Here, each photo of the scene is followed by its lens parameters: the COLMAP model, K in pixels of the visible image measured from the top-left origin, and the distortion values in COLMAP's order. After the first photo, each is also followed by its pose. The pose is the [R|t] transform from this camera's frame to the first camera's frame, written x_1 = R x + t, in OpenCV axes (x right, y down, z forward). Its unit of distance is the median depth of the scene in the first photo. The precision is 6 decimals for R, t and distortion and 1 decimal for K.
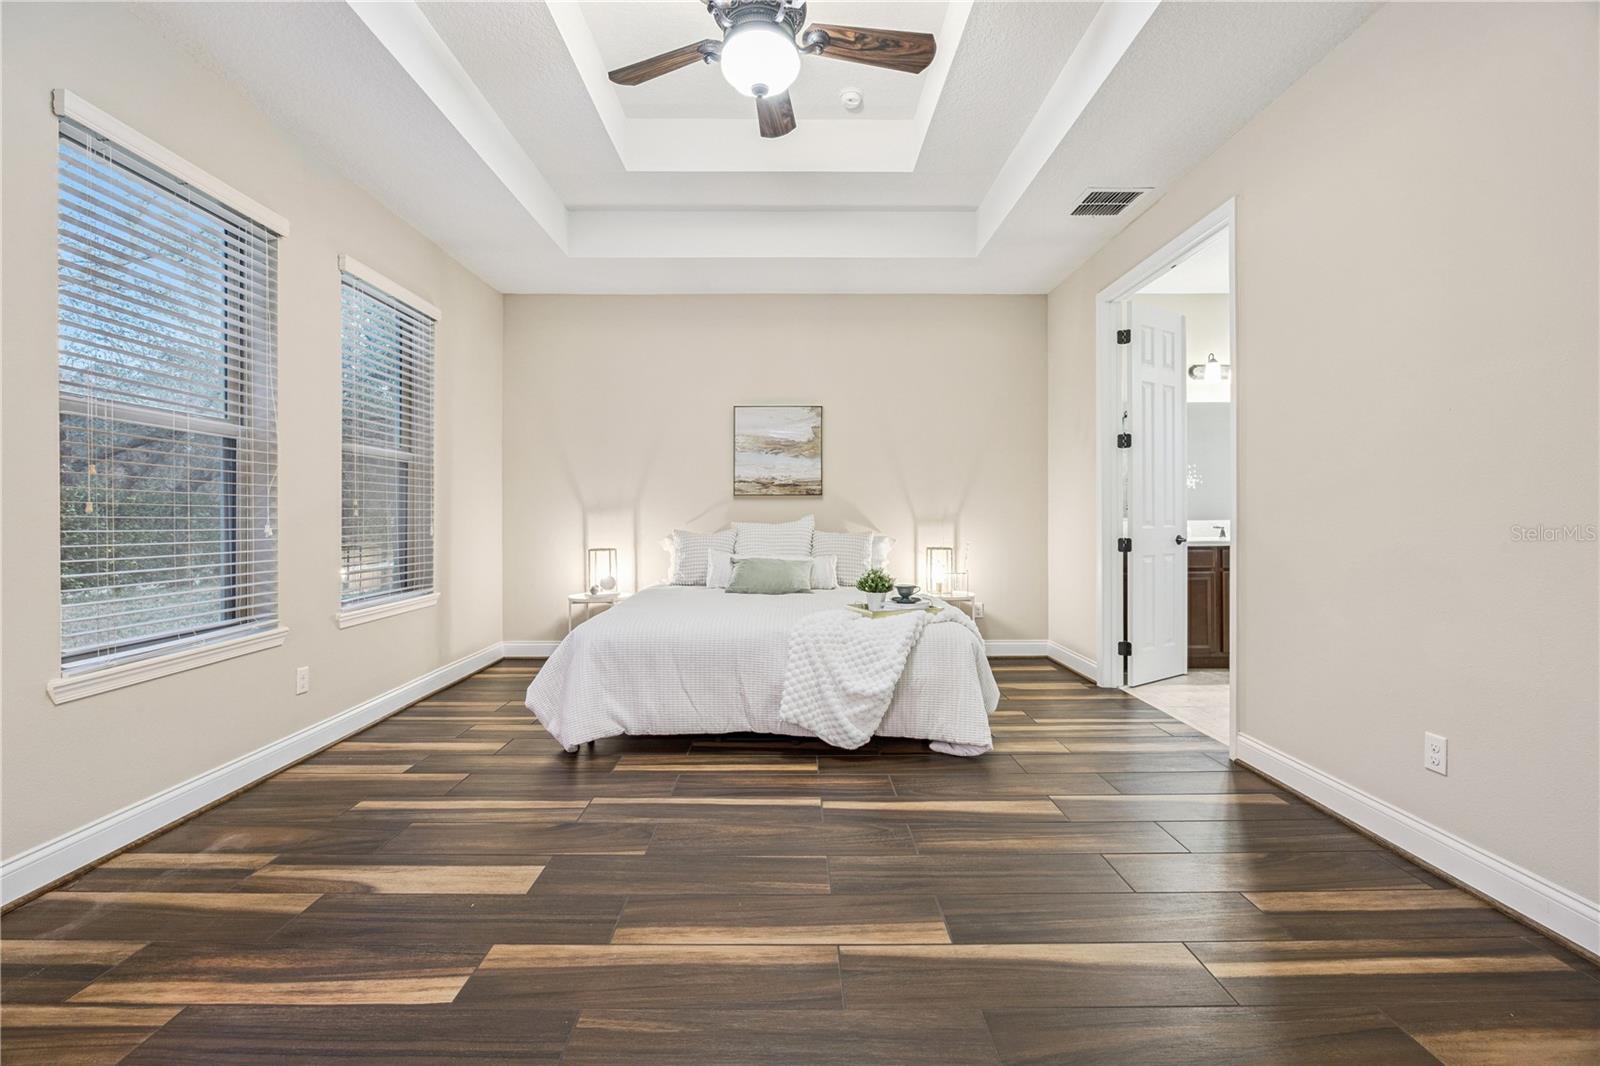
lens RADIAL K [[673.7, 0, 787.5], [0, 673.7, 525.9], [0, 0, 1]] dist [-0.009475, -0.000330]
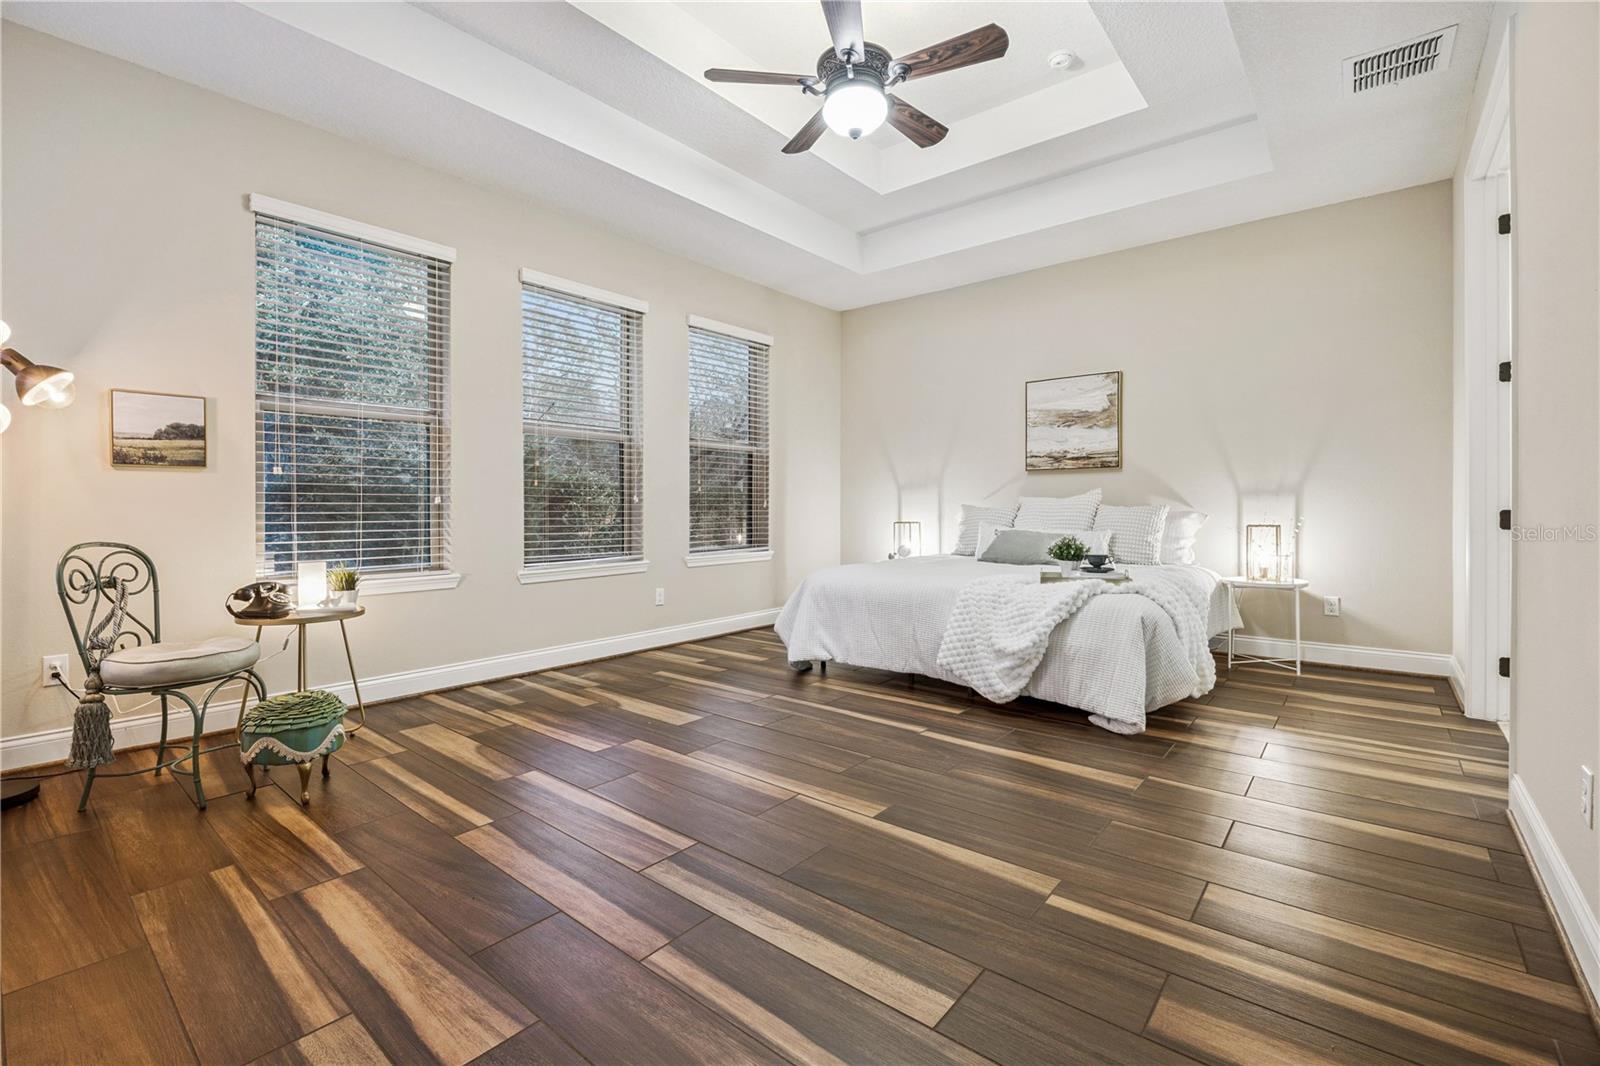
lens RADIAL K [[694.6, 0, 792.1], [0, 694.6, 521.3], [0, 0, 1]] dist [-0.013038, 0.000868]
pose [[0.768774, 0.010585, -0.639432, 0.531326], [-0.006471, 0.999941, 0.008773, 0.039712], [0.639487, -0.002607, 0.768797, -0.038767]]
